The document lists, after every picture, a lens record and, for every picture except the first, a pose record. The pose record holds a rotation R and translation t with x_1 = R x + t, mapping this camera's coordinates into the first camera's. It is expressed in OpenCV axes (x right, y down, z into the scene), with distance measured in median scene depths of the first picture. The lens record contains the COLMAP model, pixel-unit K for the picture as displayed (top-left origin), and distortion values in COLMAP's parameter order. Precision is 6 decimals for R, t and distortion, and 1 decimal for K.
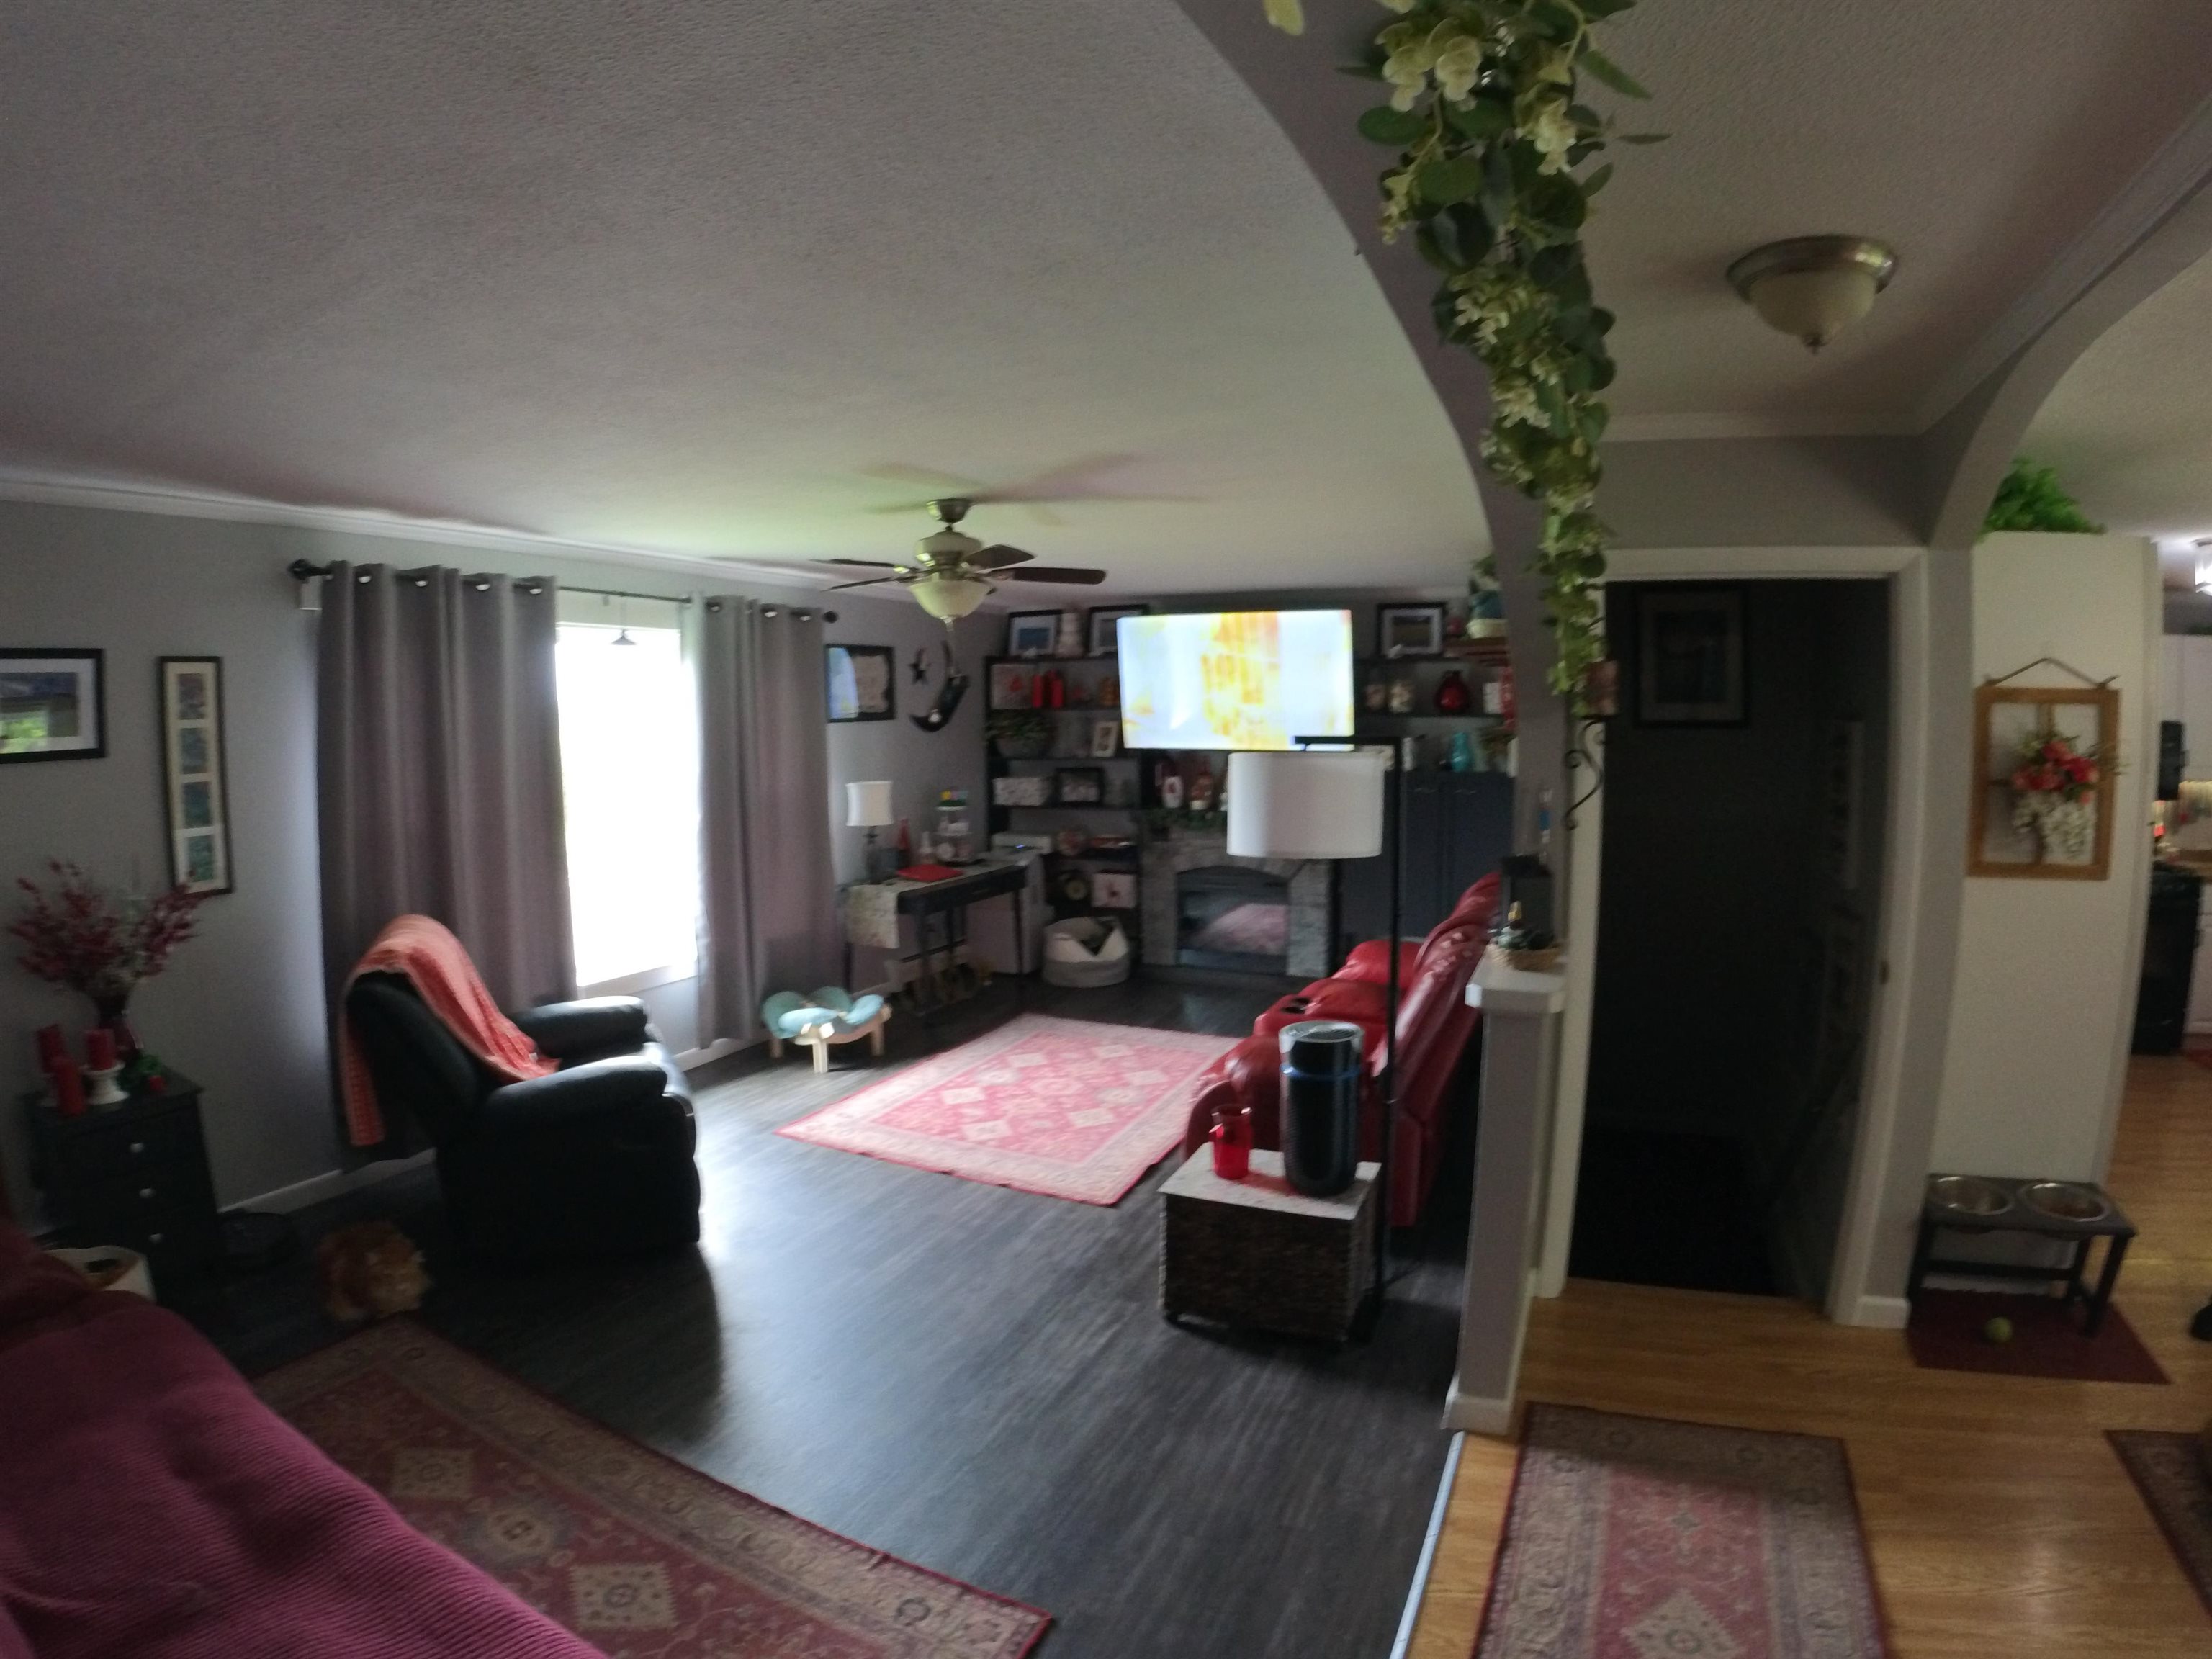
lens RADIAL K [[1093.9, 0, 1106.0], [0, 1093.9, 829.5], [0, 0, 1]] dist [-0.212044, 0.044518]
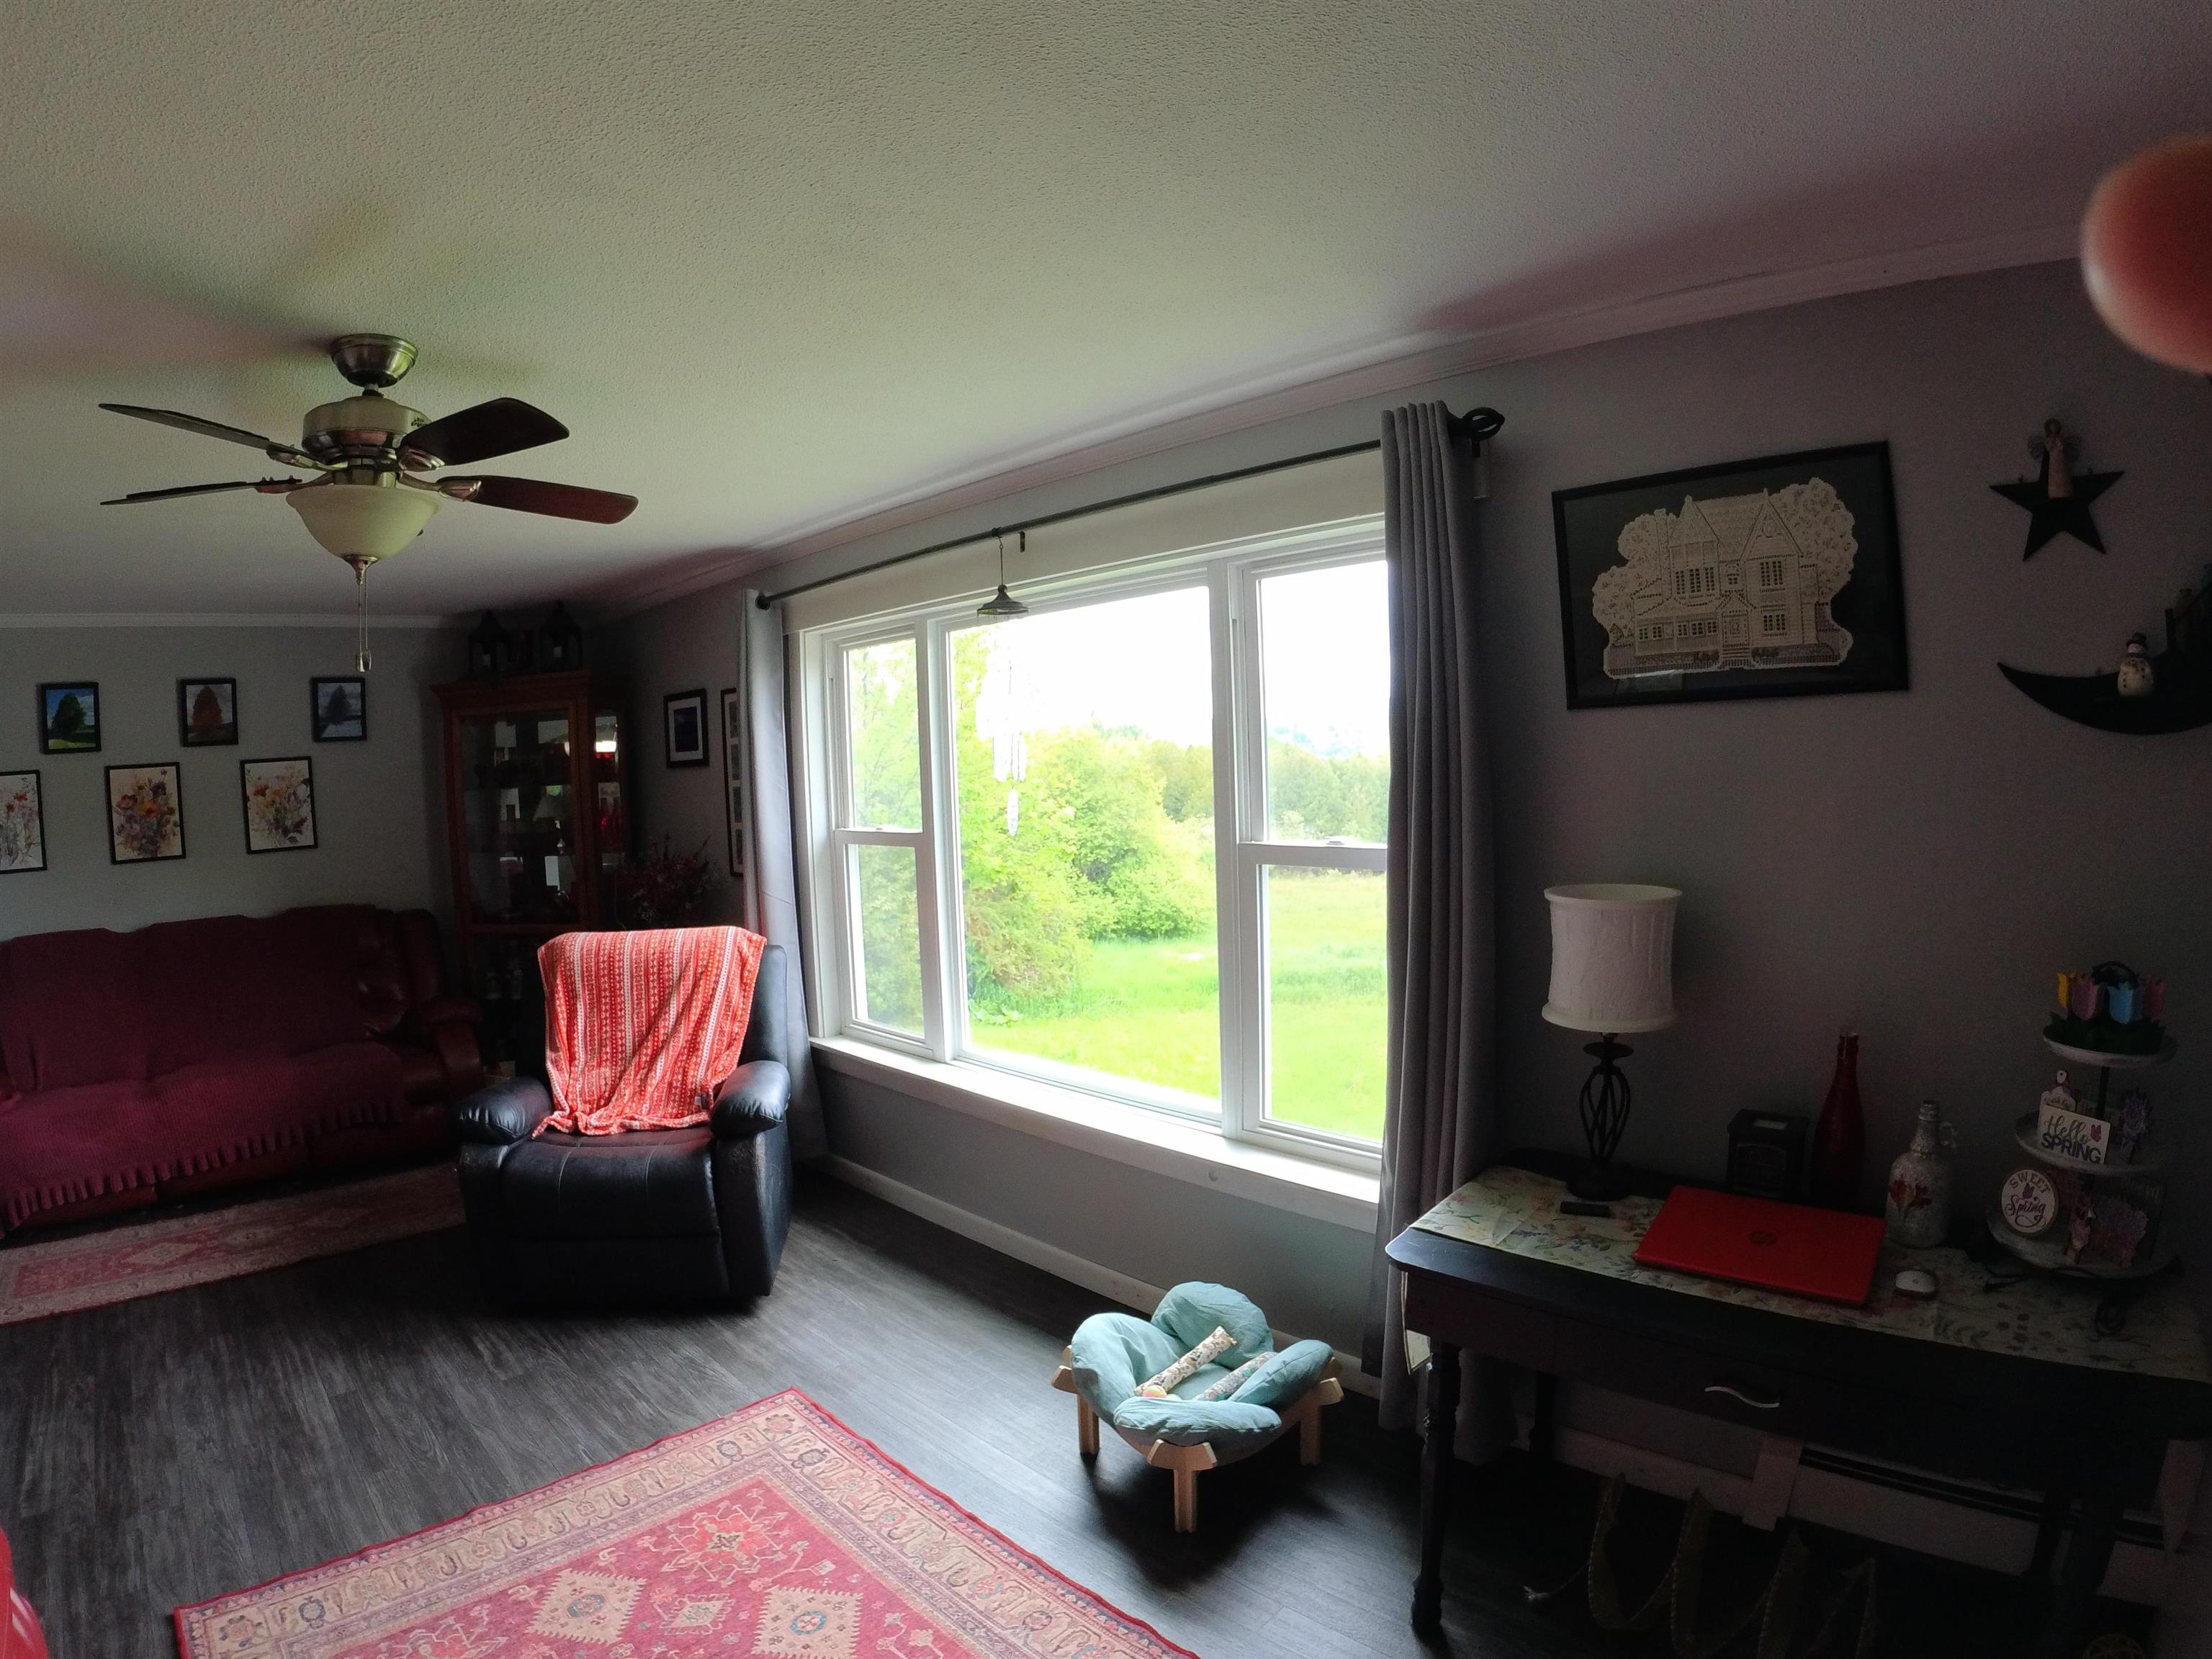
lens RADIAL K [[1093.9, 0, 1106.0], [0, 1093.9, 829.5], [0, 0, 1]] dist [-0.212044, 0.044518]
pose [[-0.318156, 0.077760, -0.944844, 0.110583], [-0.056880, 0.993269, 0.100898, -0.076526], [0.946330, 0.085844, -0.311592, 0.863811]]
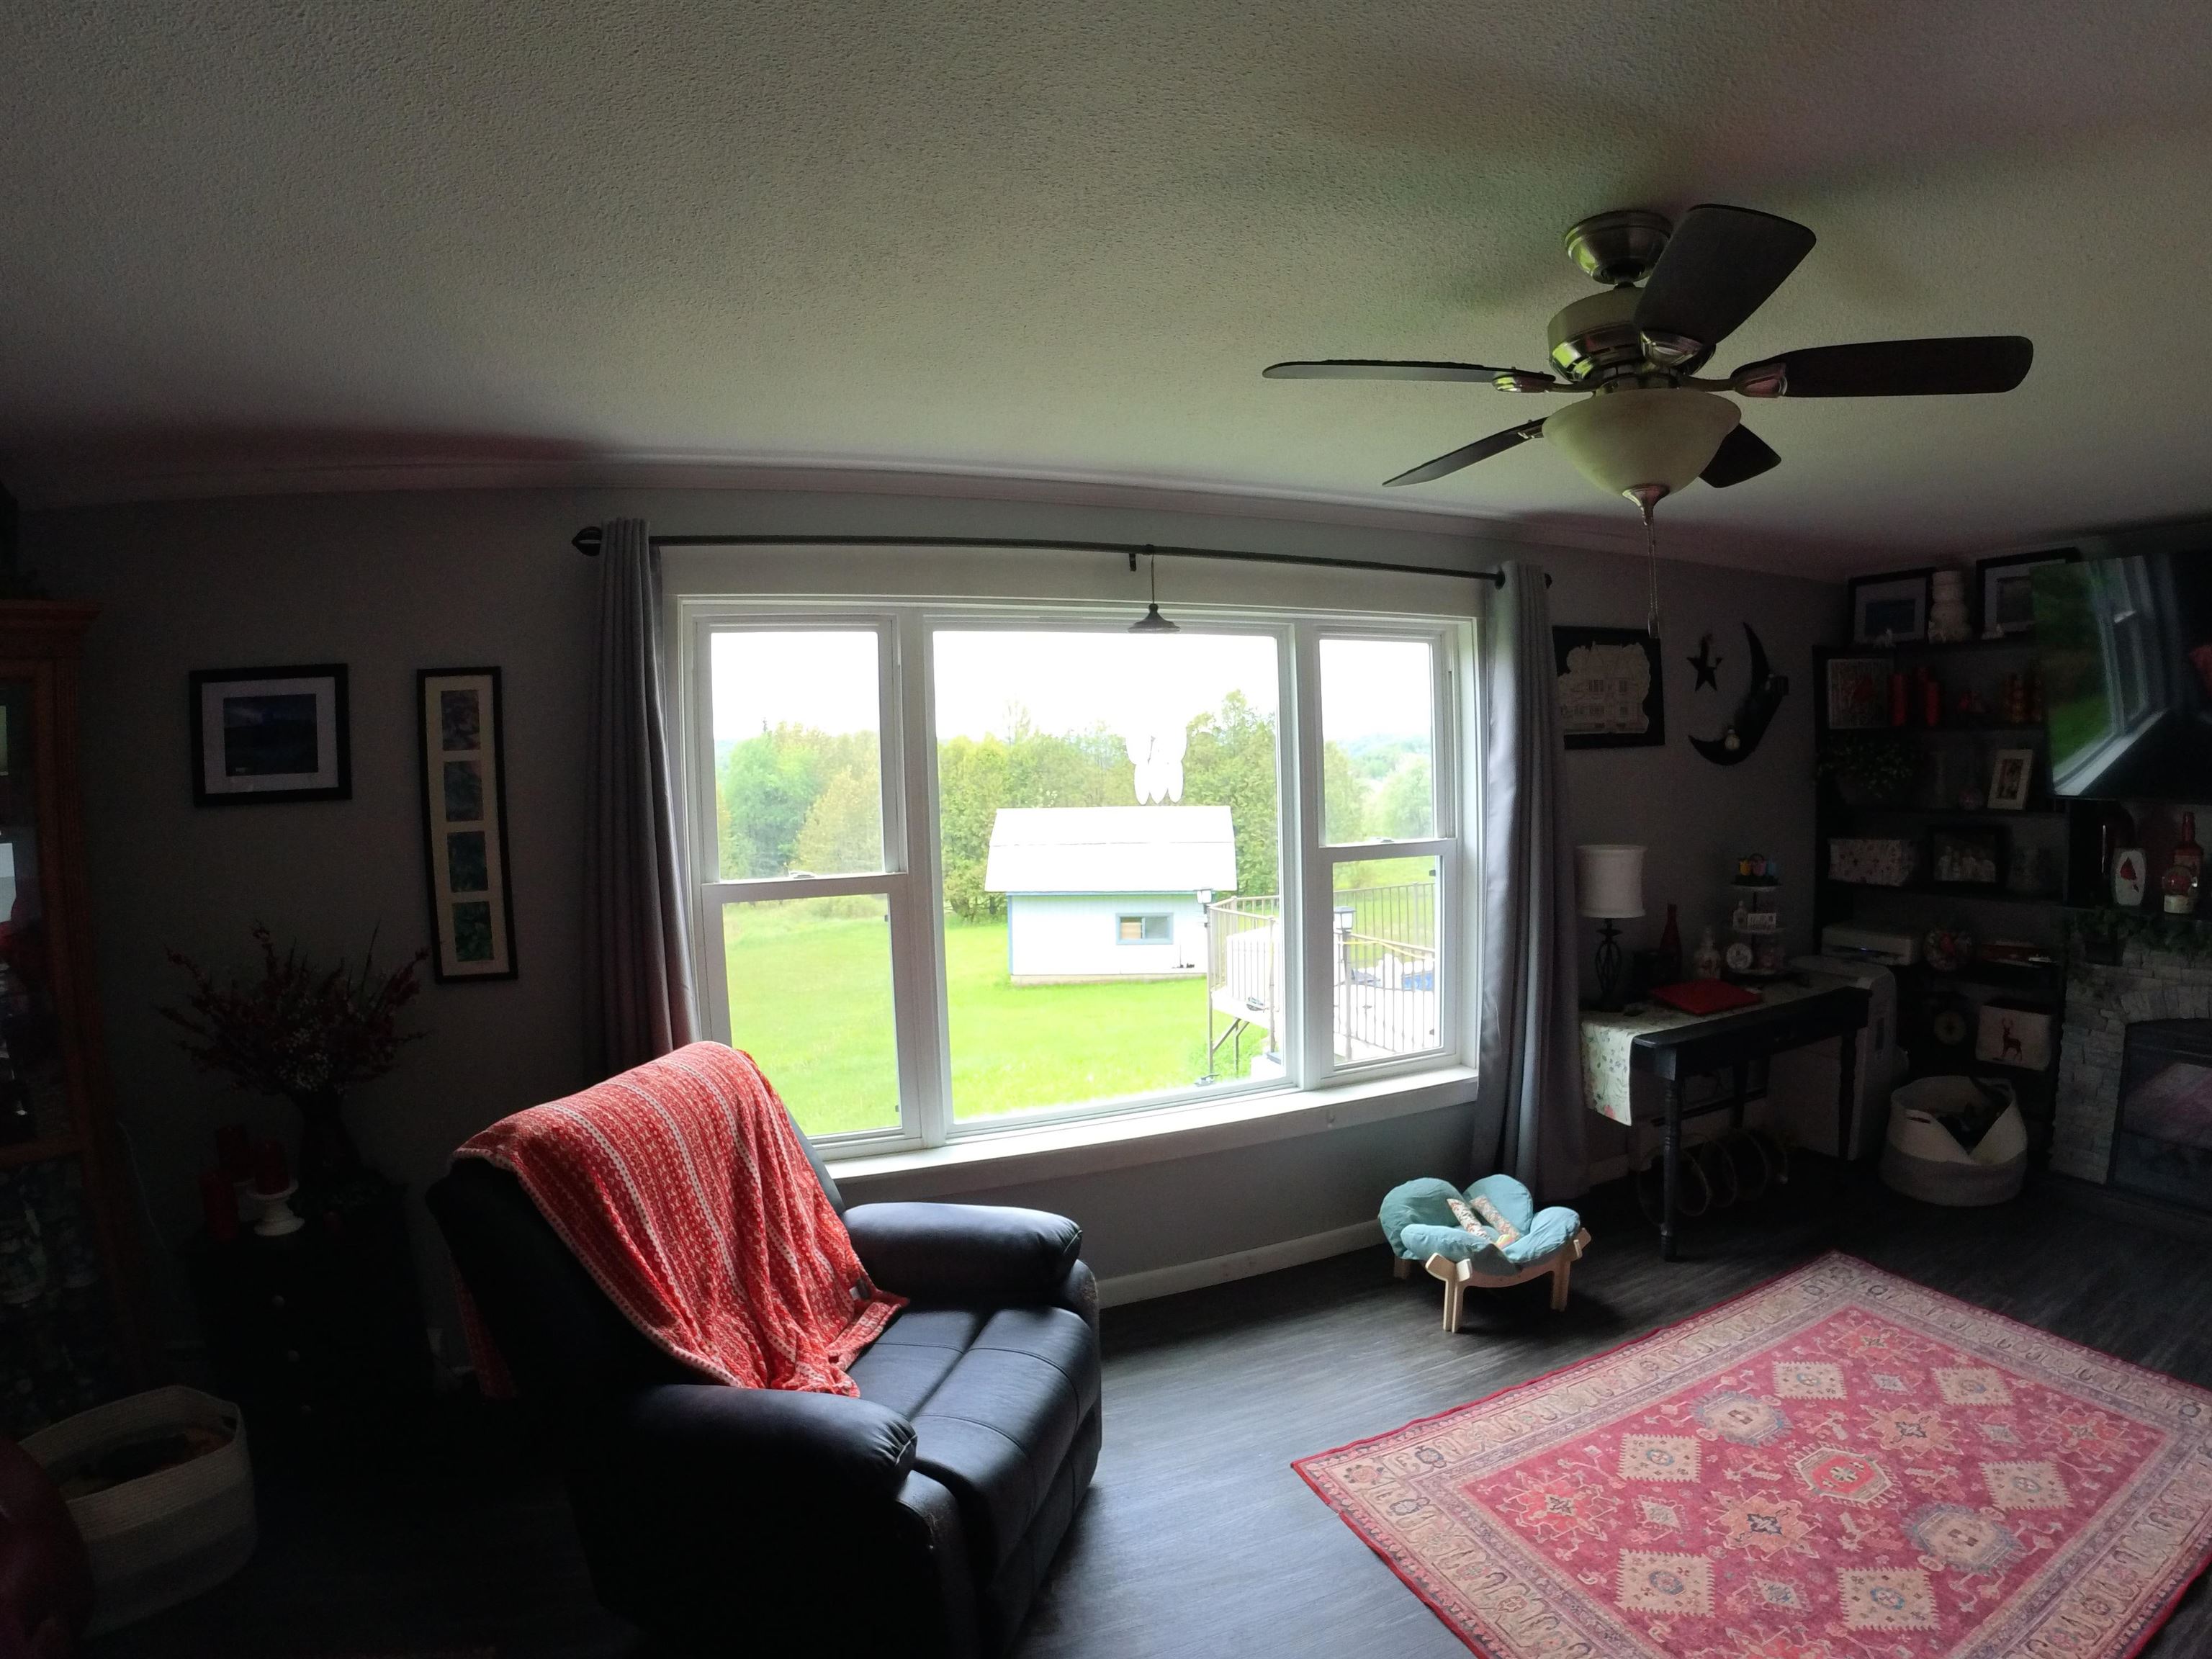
lens RADIAL K [[1093.9, 0, 1106.0], [0, 1093.9, 829.5], [0, 0, 1]] dist [-0.212044, 0.044518]
pose [[0.721833, 0.026606, -0.691555, -0.013119], [-0.045474, 0.998925, -0.009033, -0.031553], [0.690571, 0.037968, 0.722267, 0.337655]]
